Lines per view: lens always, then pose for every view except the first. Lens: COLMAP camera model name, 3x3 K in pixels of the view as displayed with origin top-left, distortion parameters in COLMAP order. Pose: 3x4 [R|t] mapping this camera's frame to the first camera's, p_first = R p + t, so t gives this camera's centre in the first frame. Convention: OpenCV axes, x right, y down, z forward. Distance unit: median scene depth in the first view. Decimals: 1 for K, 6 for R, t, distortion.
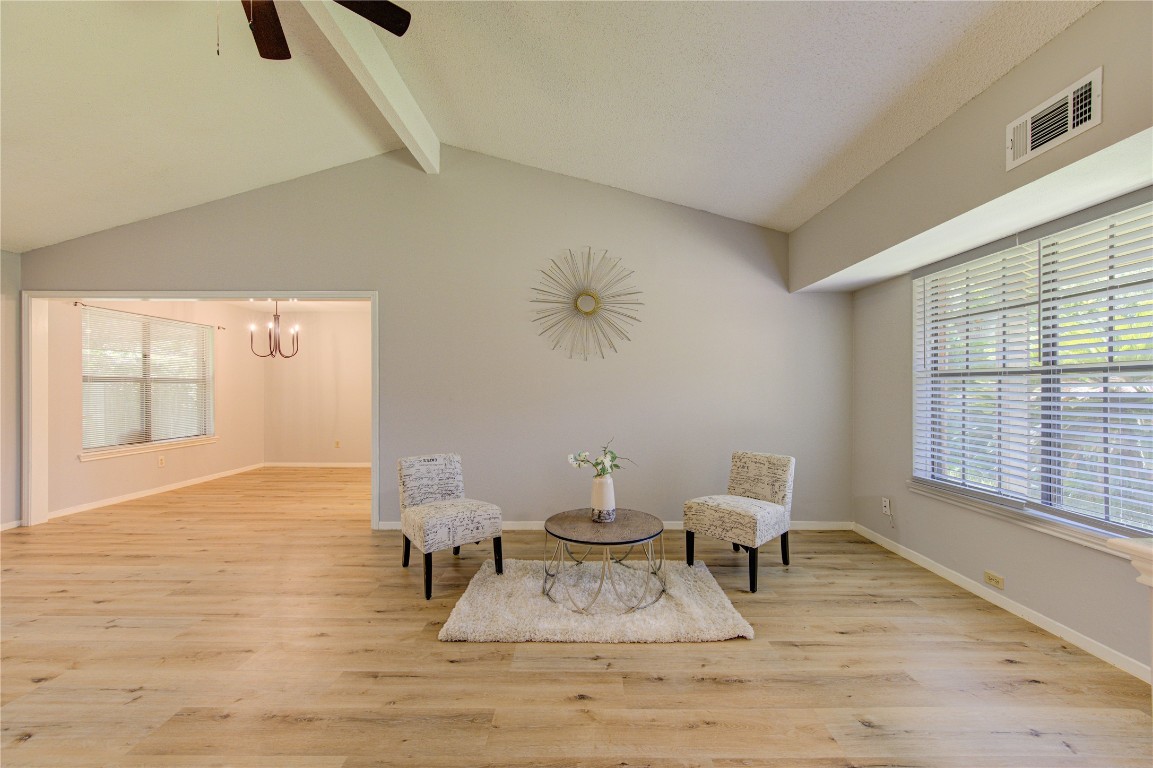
lens RADIAL K [[452.5, 0, 576.5], [0, 452.5, 389.6], [0, 0, 1]] dist [0.001661, -0.000241]
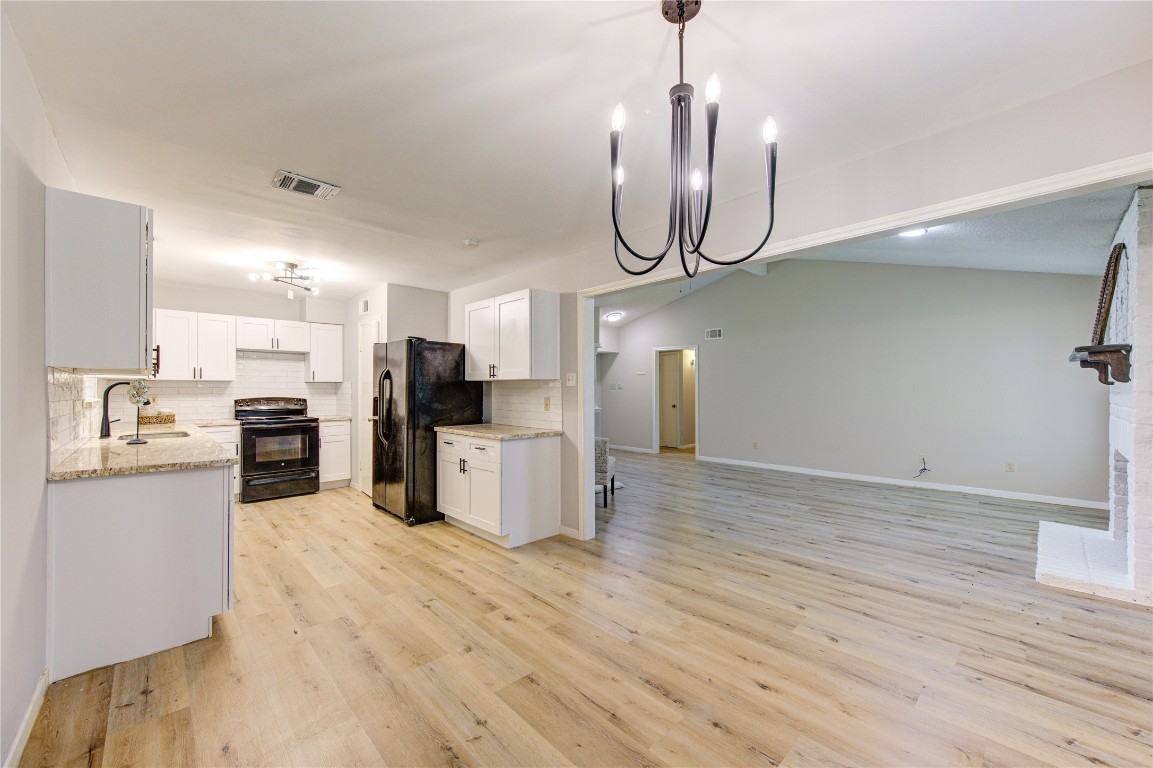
lens RADIAL K [[459.5, 0, 583.3], [0, 459.5, 388.6], [0, 0, 1]] dist [-0.003514, -0.000324]
pose [[-0.711670, 0.003828, 0.702504, -1.509866], [0.003238, 0.999992, -0.002170, -0.011644], [-0.702507, 0.000730, -0.711677, 2.292458]]
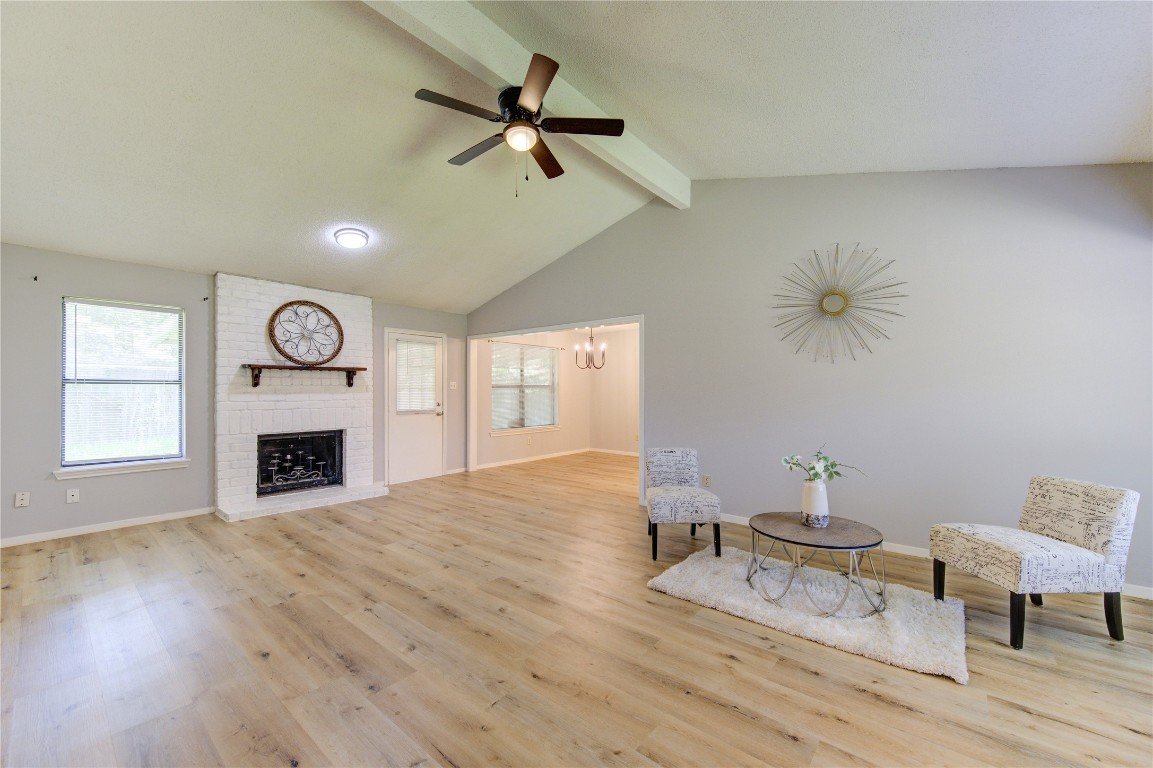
lens RADIAL K [[448.1, 0, 577.1], [0, 448.1, 389.5], [0, 0, 1]] dist [-0.000598, -0.000367]
pose [[0.775773, -0.002698, -0.631007, 0.261734], [-0.001686, 0.999978, -0.006349, -0.002824], [0.631010, 0.005990, 0.775751, -0.093410]]
